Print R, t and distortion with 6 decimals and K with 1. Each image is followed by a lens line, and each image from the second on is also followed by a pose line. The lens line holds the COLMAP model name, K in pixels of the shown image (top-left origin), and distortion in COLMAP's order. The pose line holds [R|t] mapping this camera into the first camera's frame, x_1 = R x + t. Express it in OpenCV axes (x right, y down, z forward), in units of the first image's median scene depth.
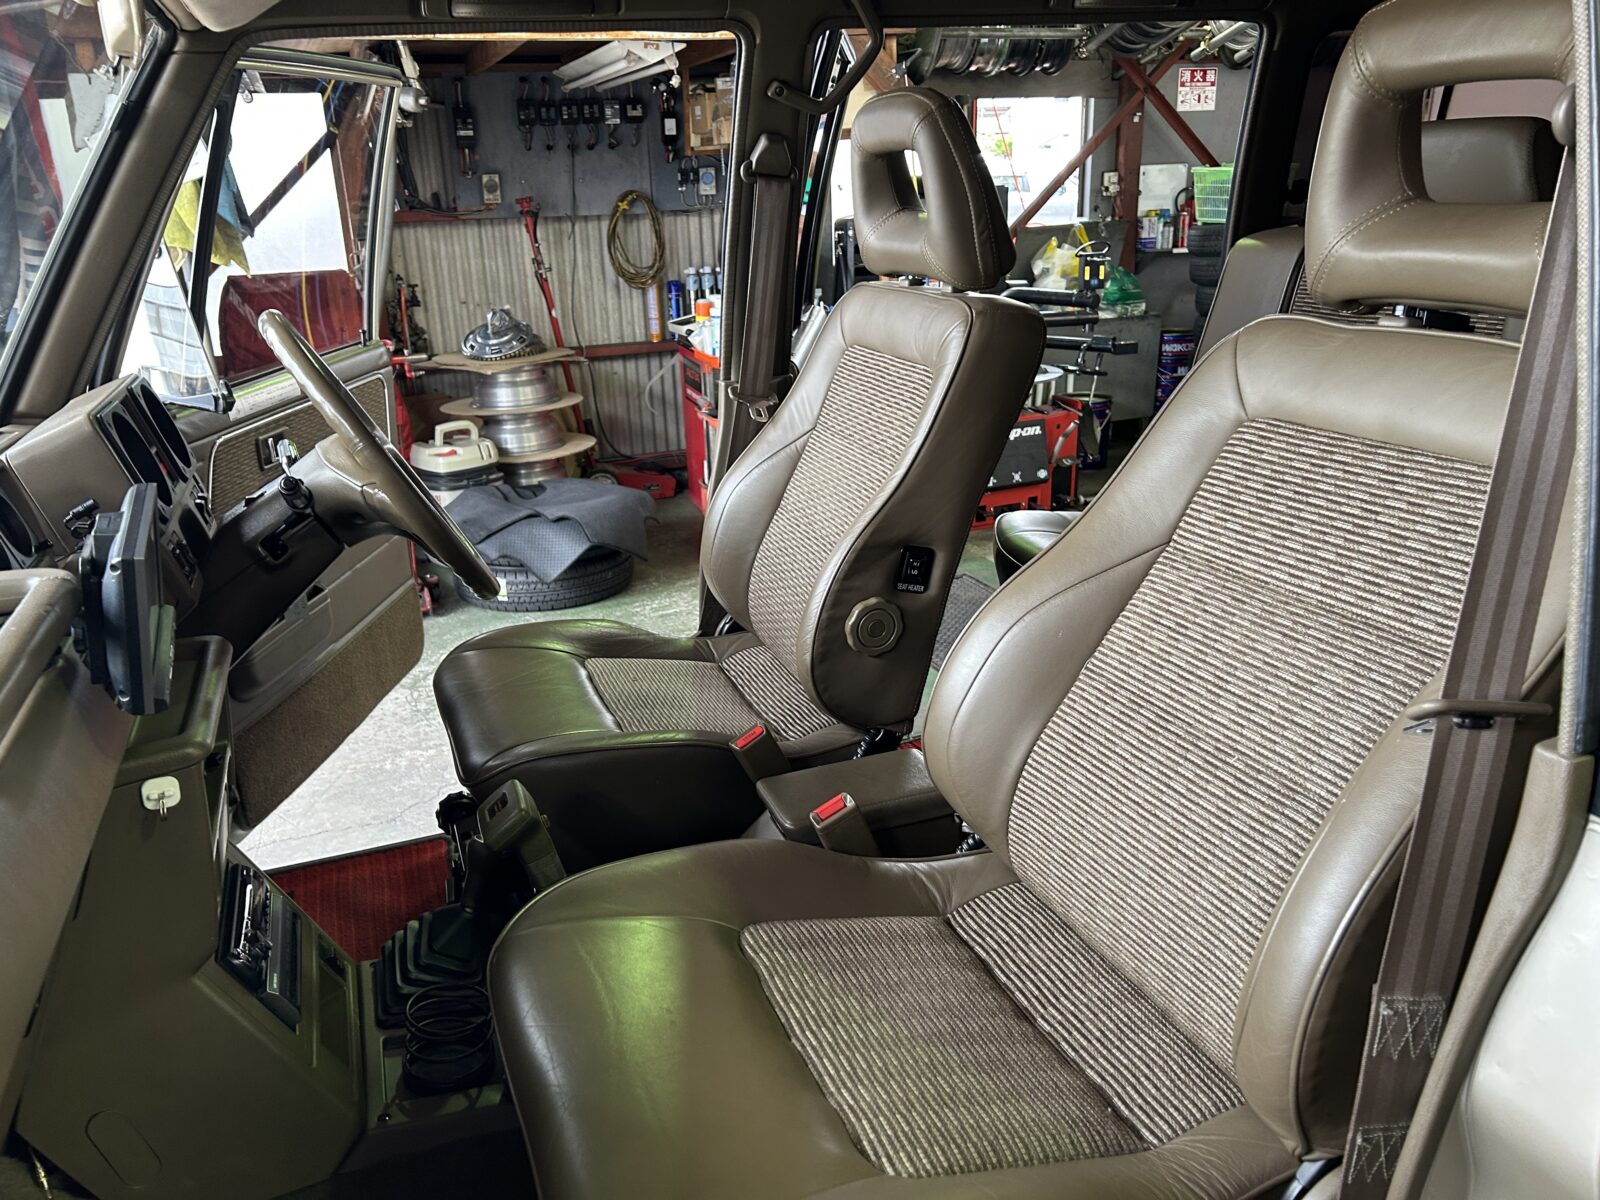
lens RADIAL K [[1227.3, 0, 800.0], [0, 1227.3, 600.0], [0, 0, 1]] dist [0.029791, -0.035366]
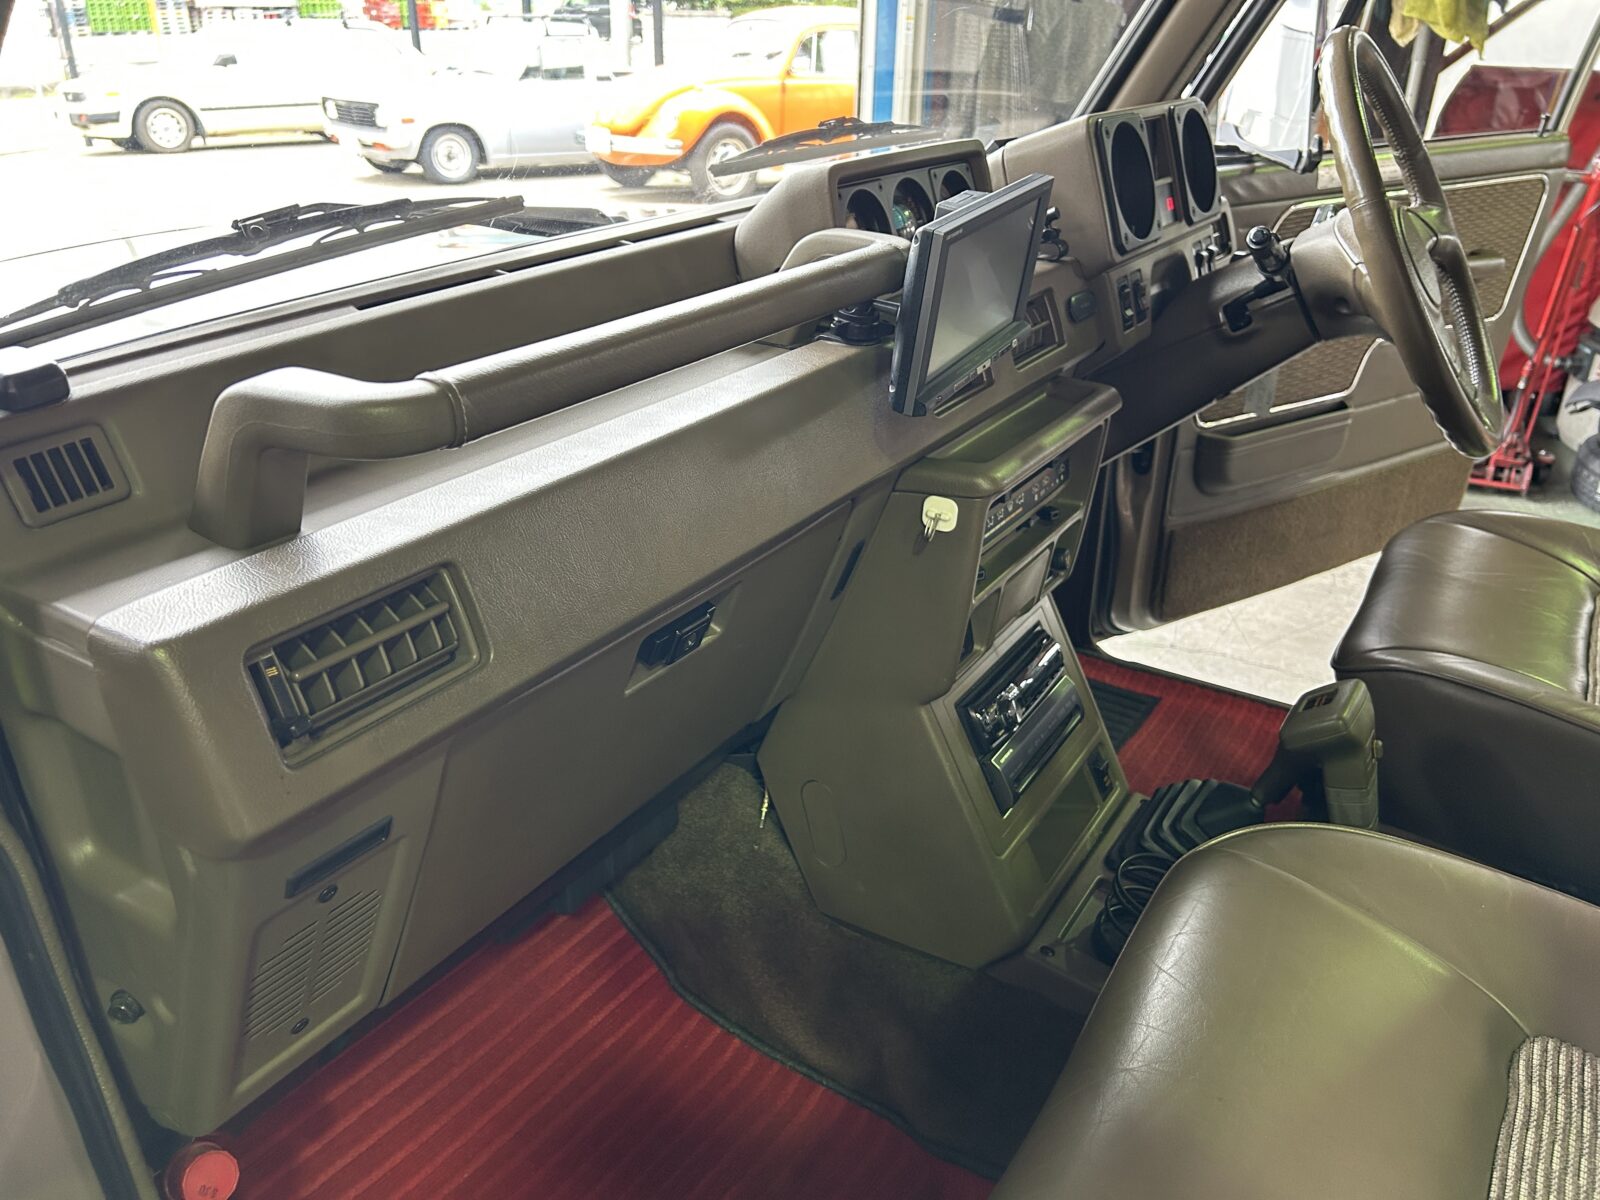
lens RADIAL K [[1227.3, 0, 800.0], [0, 1227.3, 600.0], [0, 0, 1]] dist [0.029791, -0.035366]
pose [[0.598218, 0.394621, -0.697430, 0.070553], [-0.296907, 0.917545, 0.264496, 0.001127], [0.744299, 0.048845, 0.666058, 0.225998]]
